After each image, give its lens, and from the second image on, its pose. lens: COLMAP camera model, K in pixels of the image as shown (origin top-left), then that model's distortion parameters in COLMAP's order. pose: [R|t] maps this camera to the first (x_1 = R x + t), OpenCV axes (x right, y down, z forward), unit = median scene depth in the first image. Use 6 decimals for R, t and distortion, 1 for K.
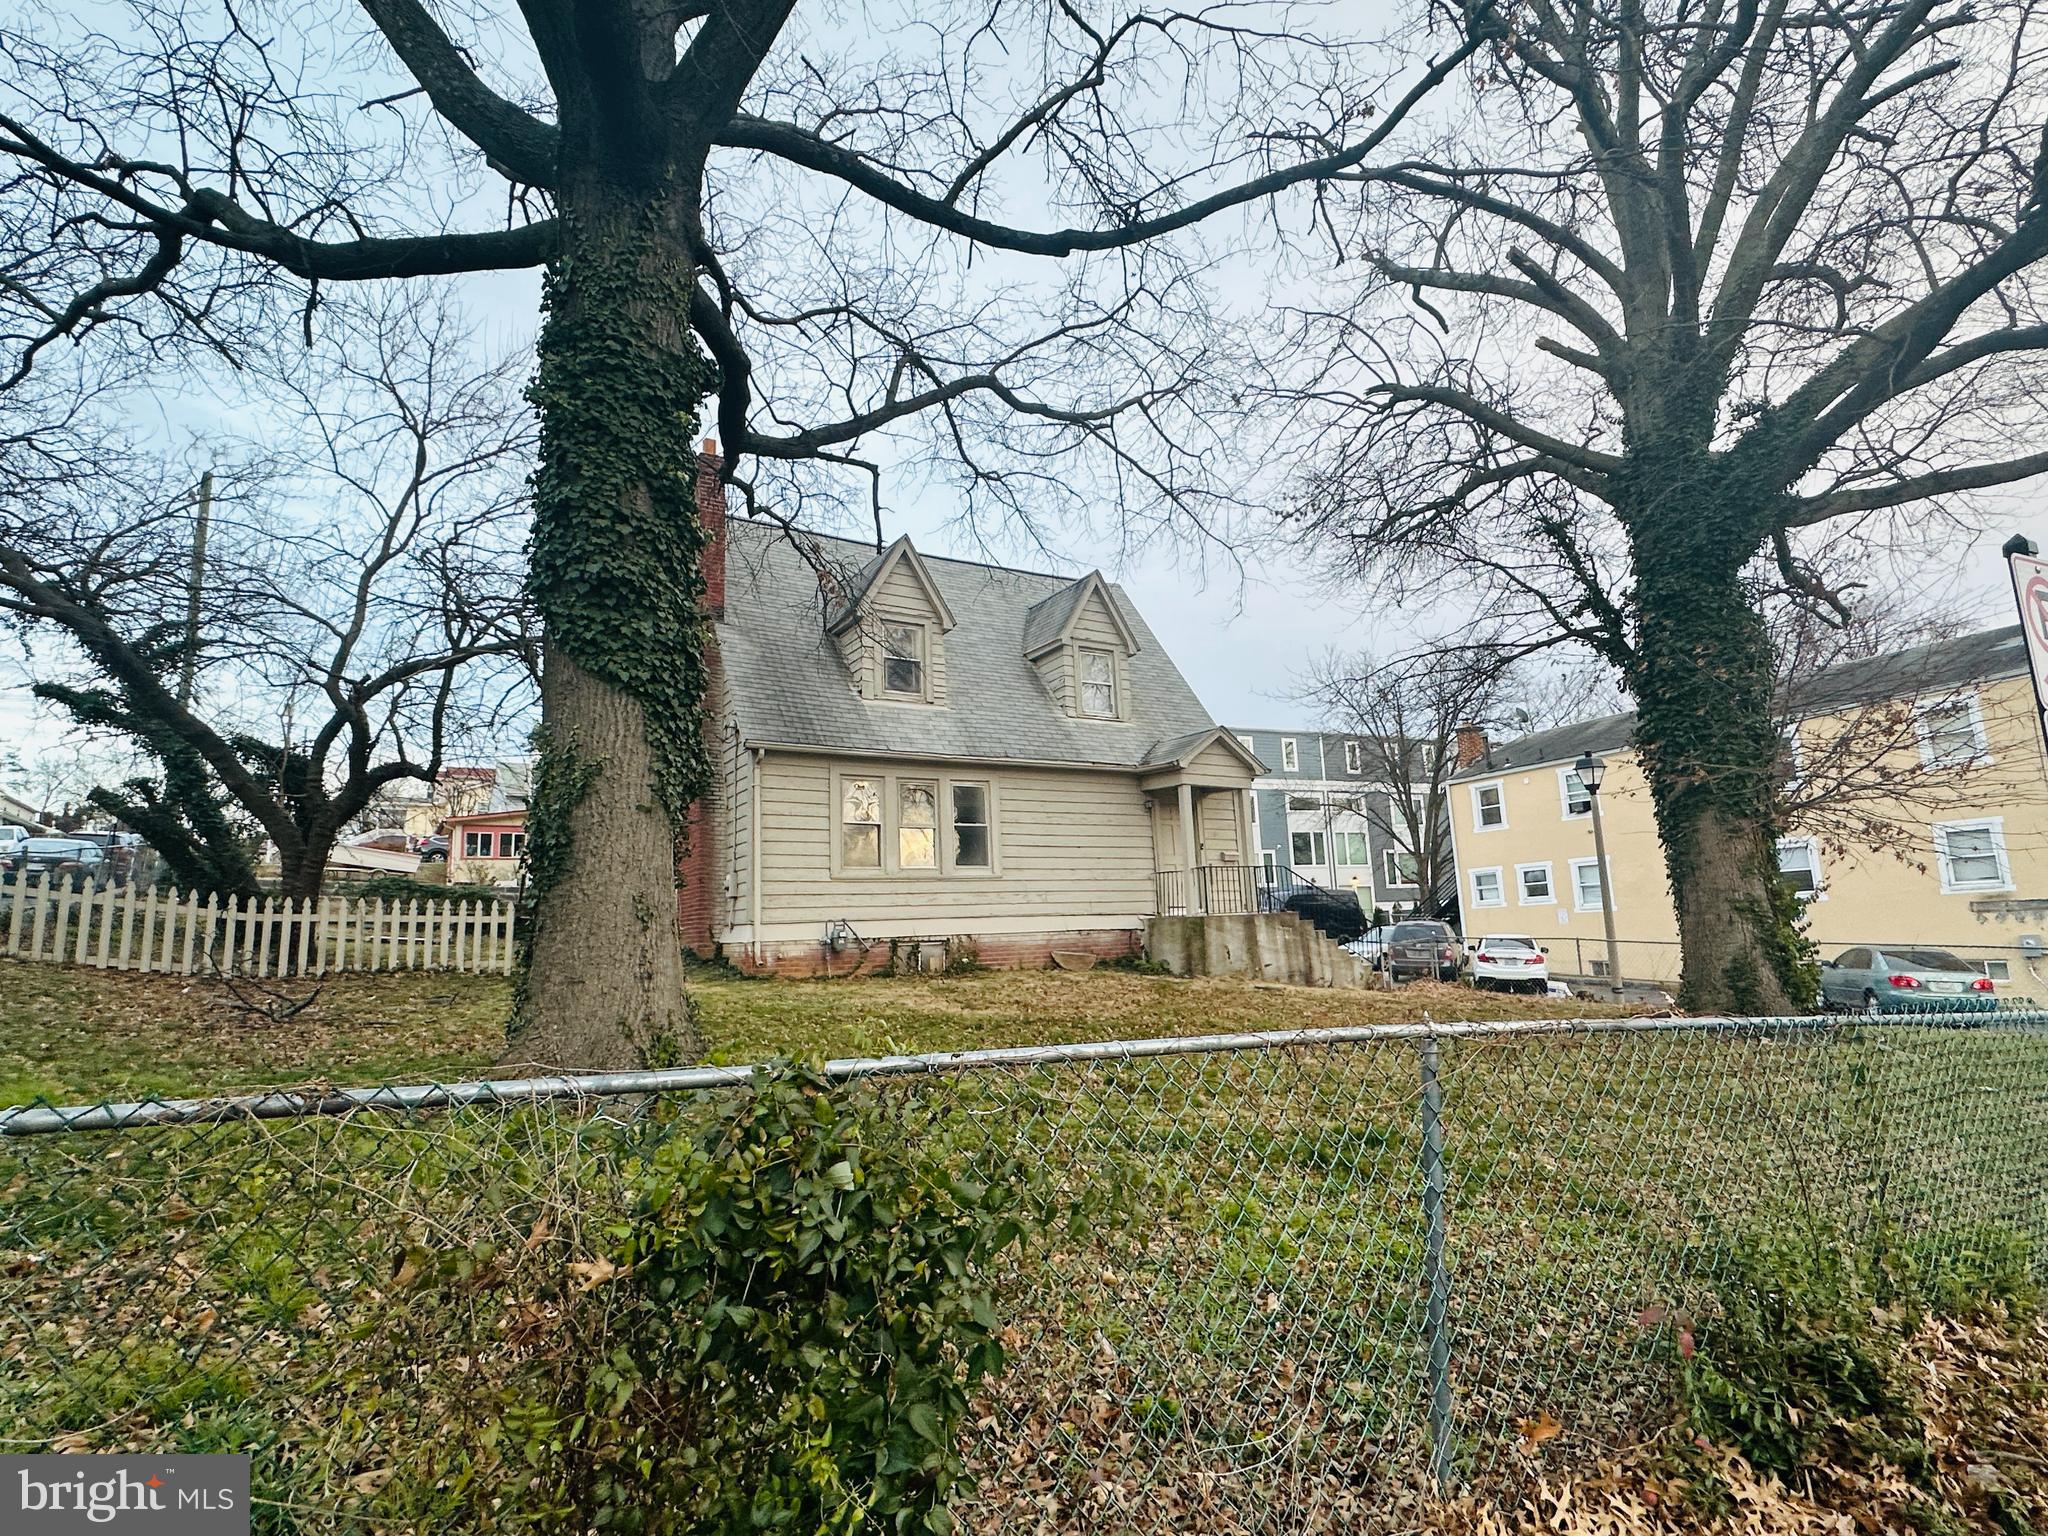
lens RADIAL K [[1066.4, 0, 1036.6], [0, 1066.4, 788.4], [0, 0, 1]] dist [-0.005233, 0.001162]
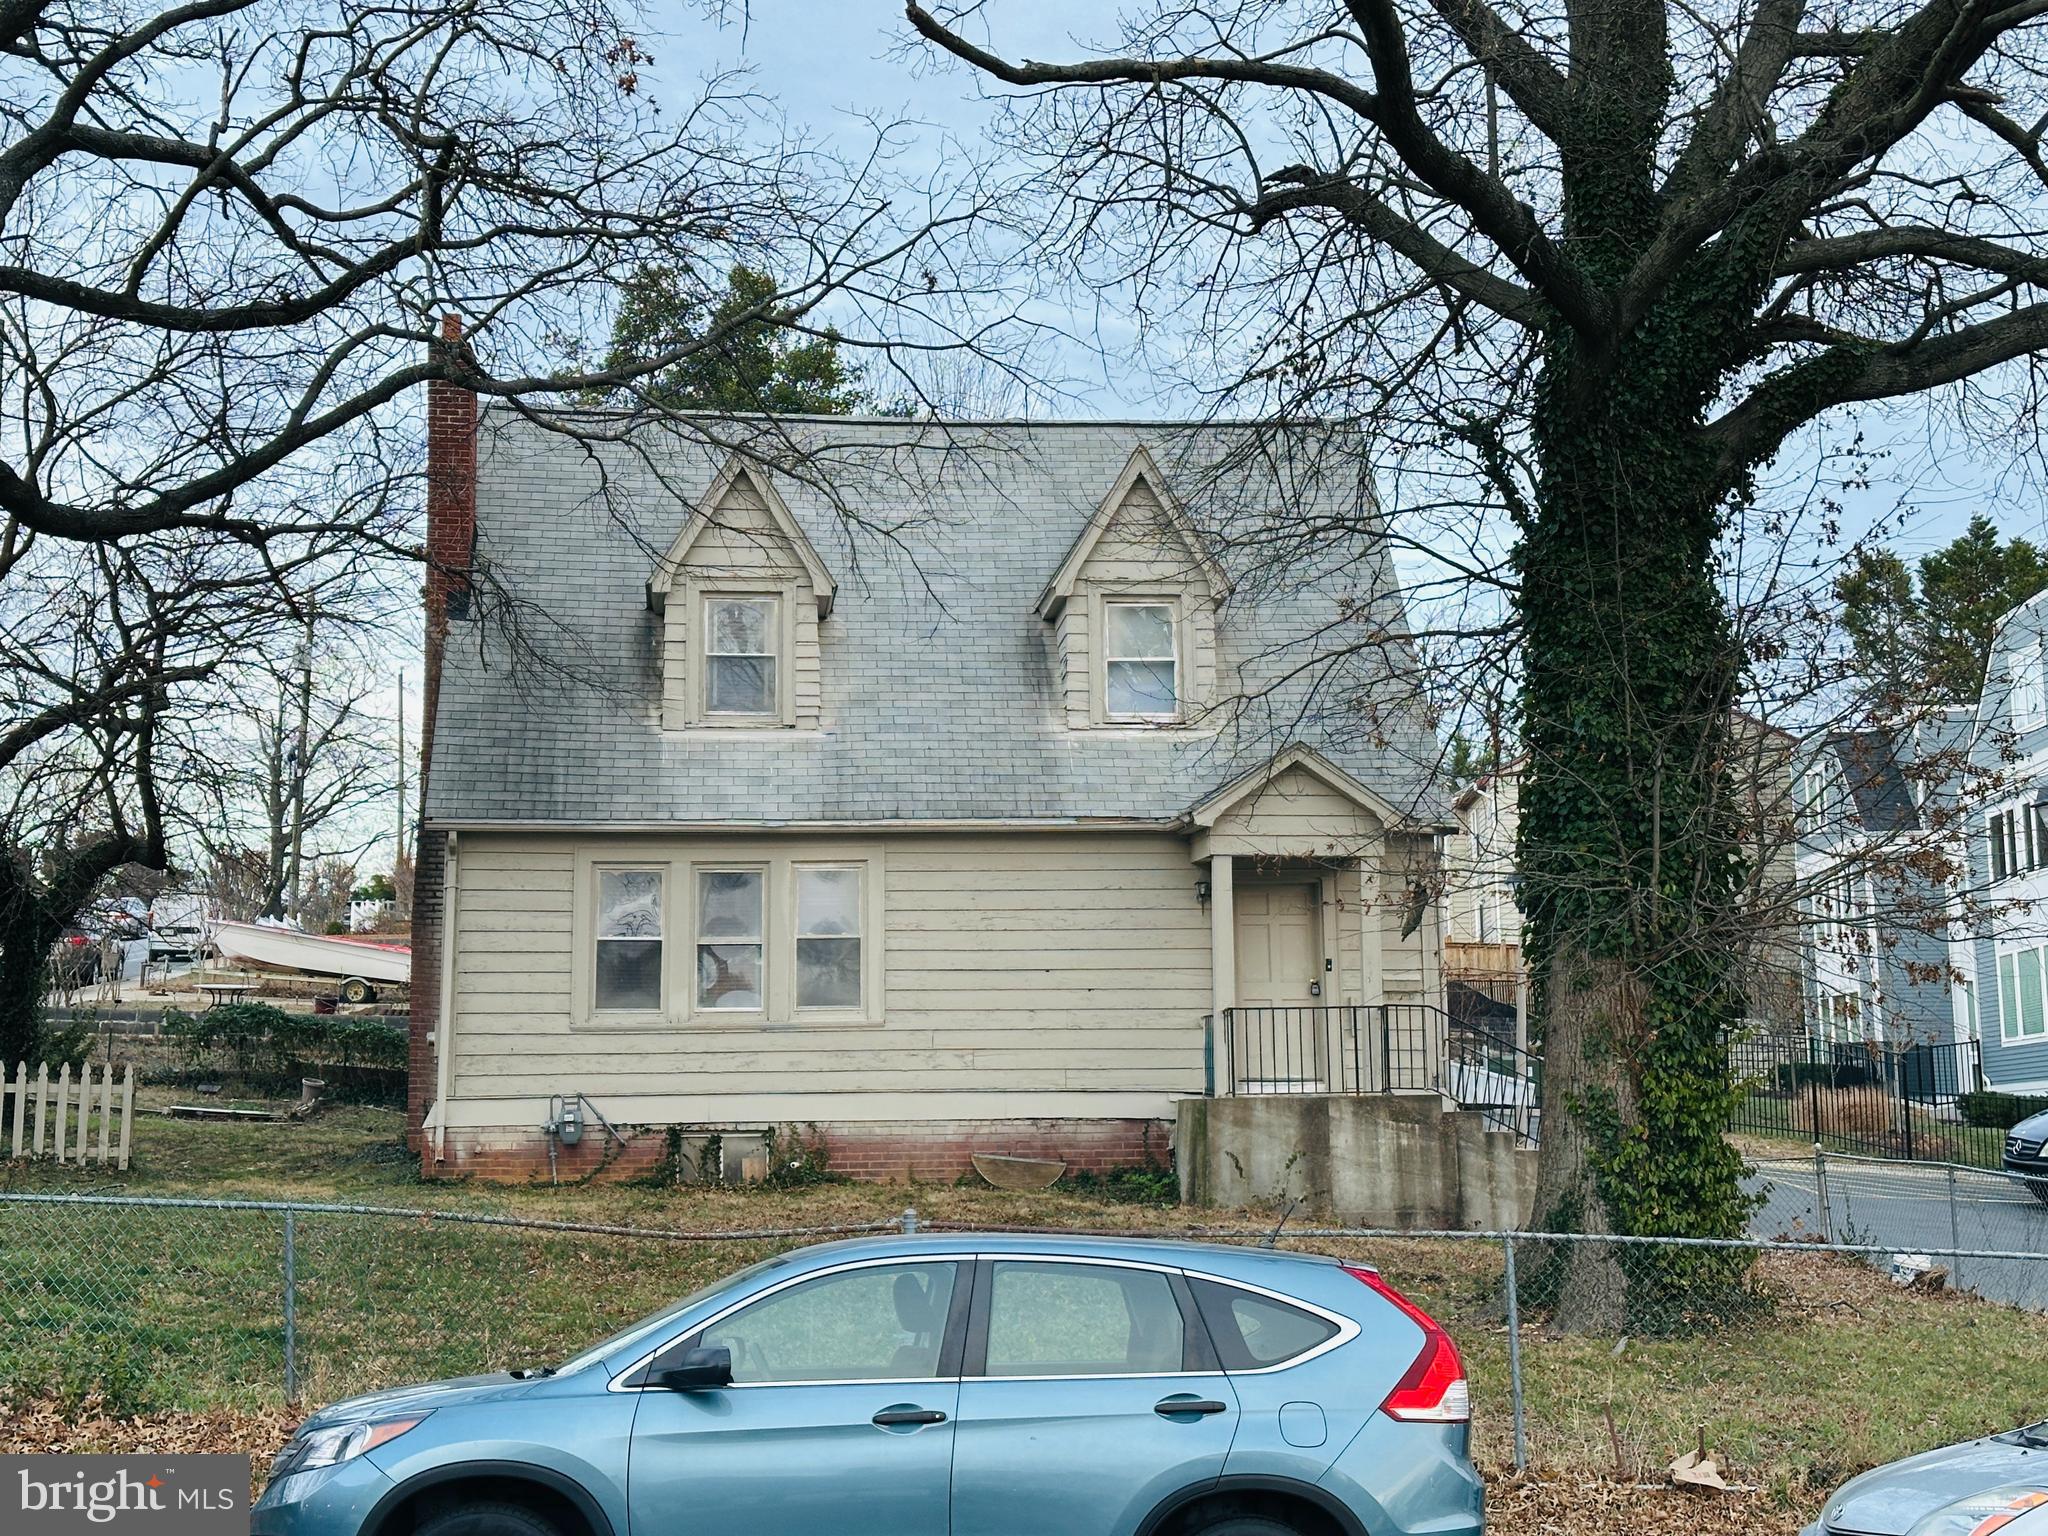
lens RADIAL K [[2831.5, 0, 1004.8], [0, 2831.5, 770.6], [0, 0, 1]] dist [0.114738, 0.000000]
pose [[0.903227, -0.029324, -0.428161, 0.900800], [0.037278, 0.999253, 0.010203, -0.089760], [0.427542, -0.025176, 0.903645, -0.482647]]
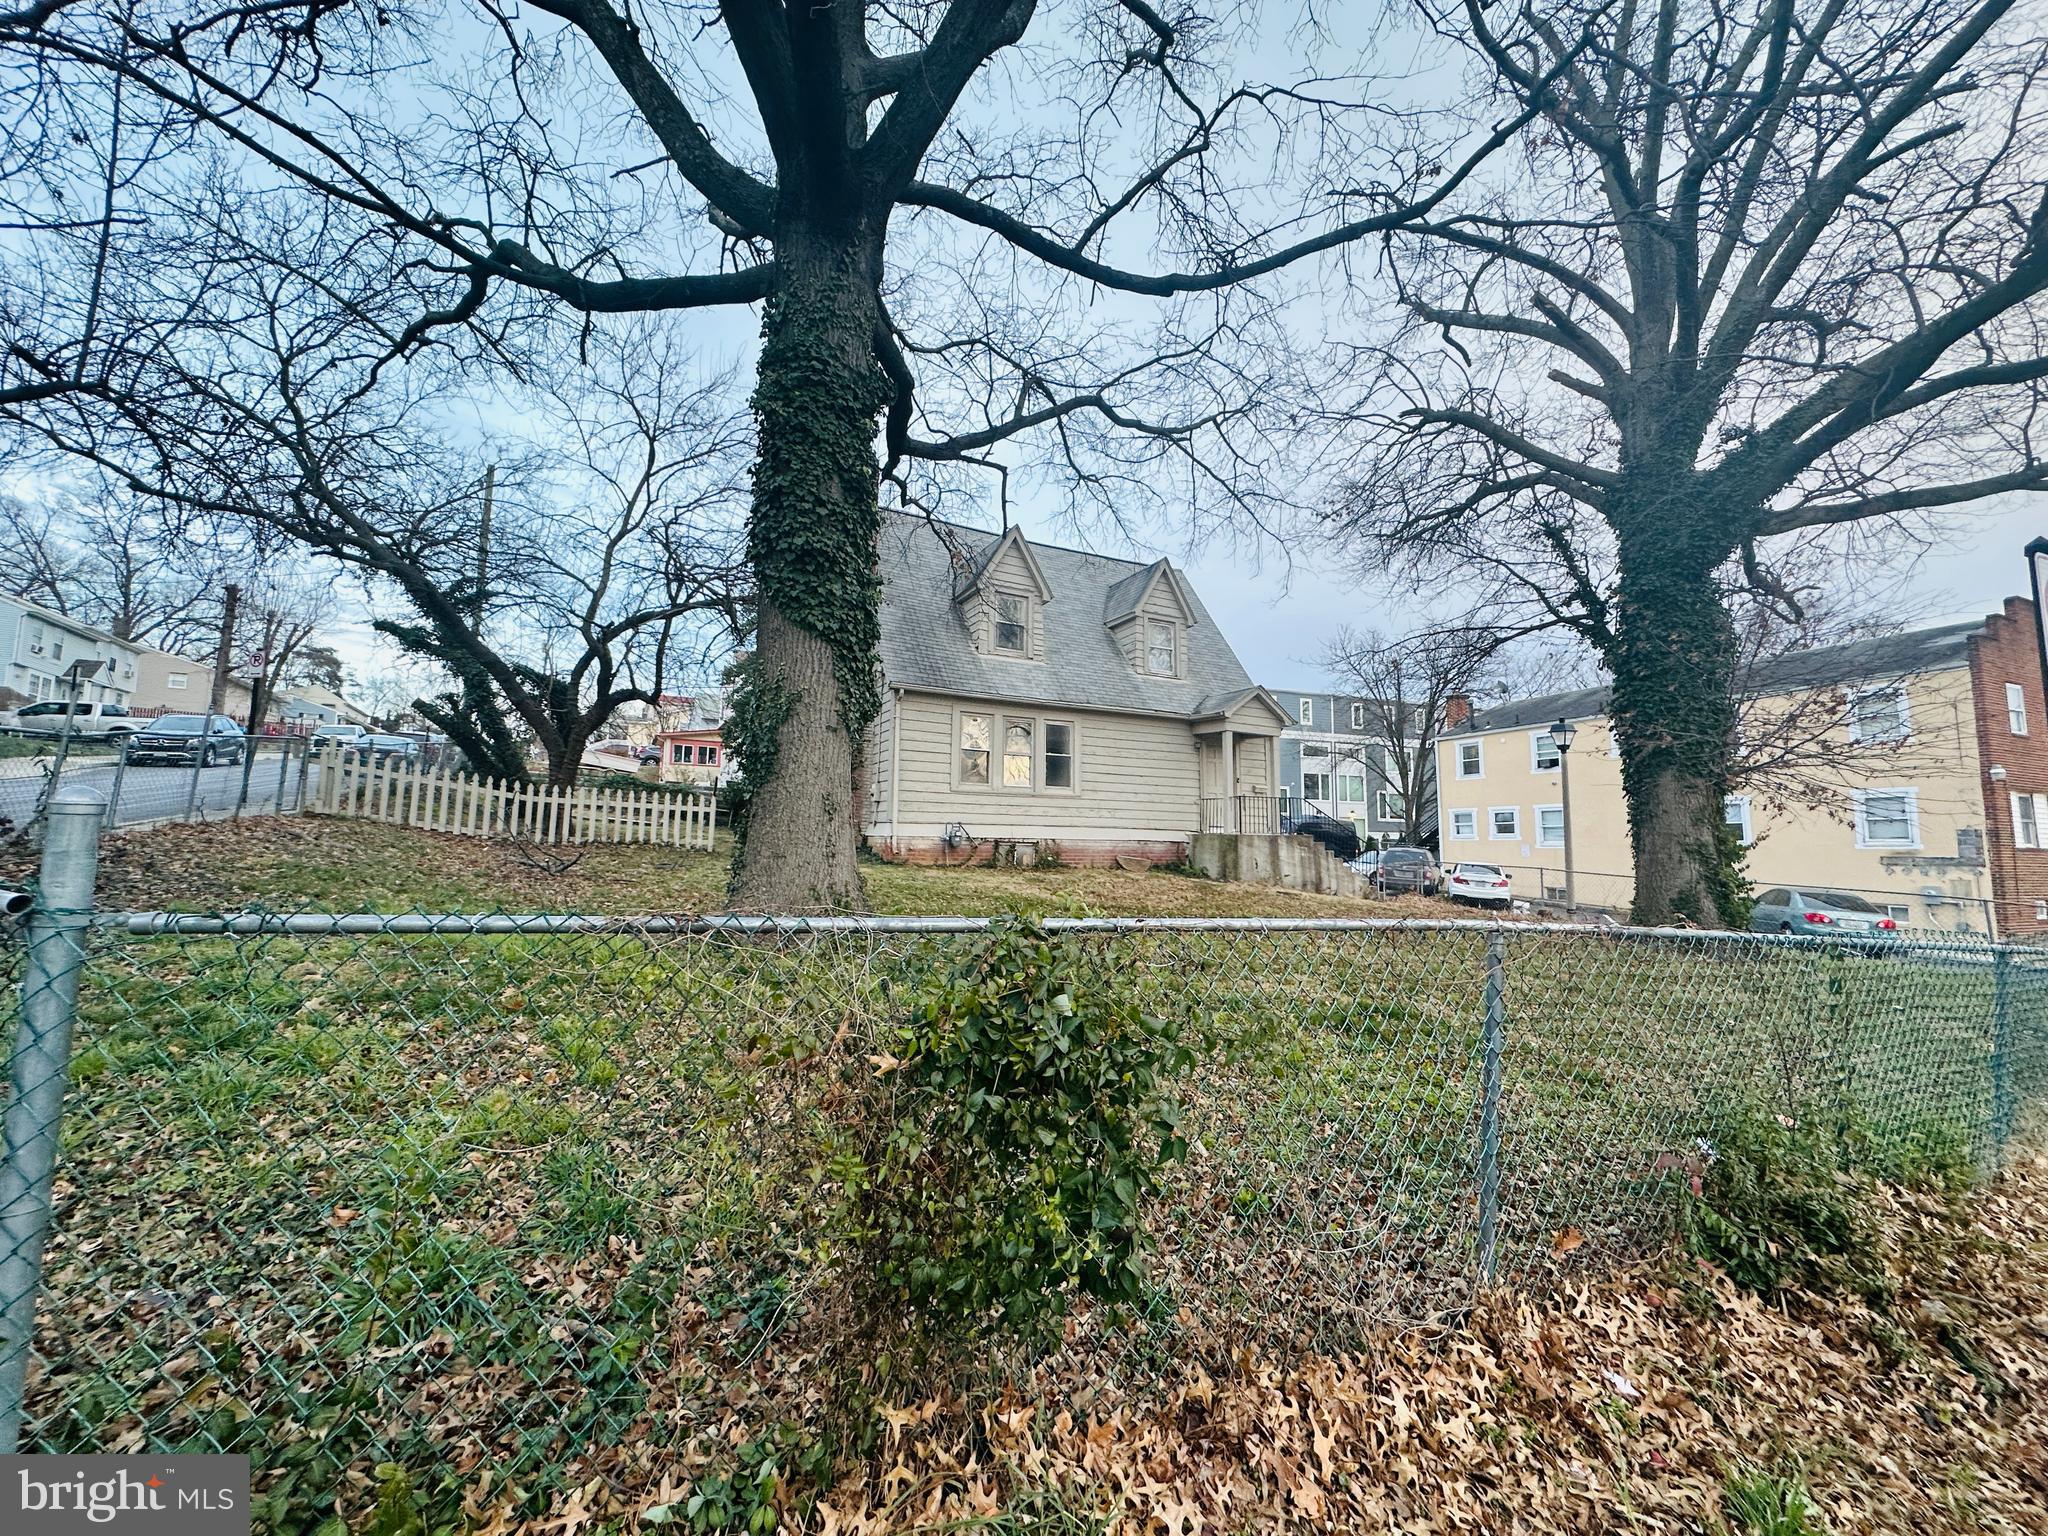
lens RADIAL K [[827.7, 0, 1035.5], [0, 827.7, 780.9], [0, 0, 1]] dist [-0.004402, 0.000583]
pose [[0.996134, 0.047519, -0.073889, -0.017835], [-0.042783, 0.997006, 0.064409, 0.003077], [0.076729, -0.060999, 0.995184, 0.000840]]
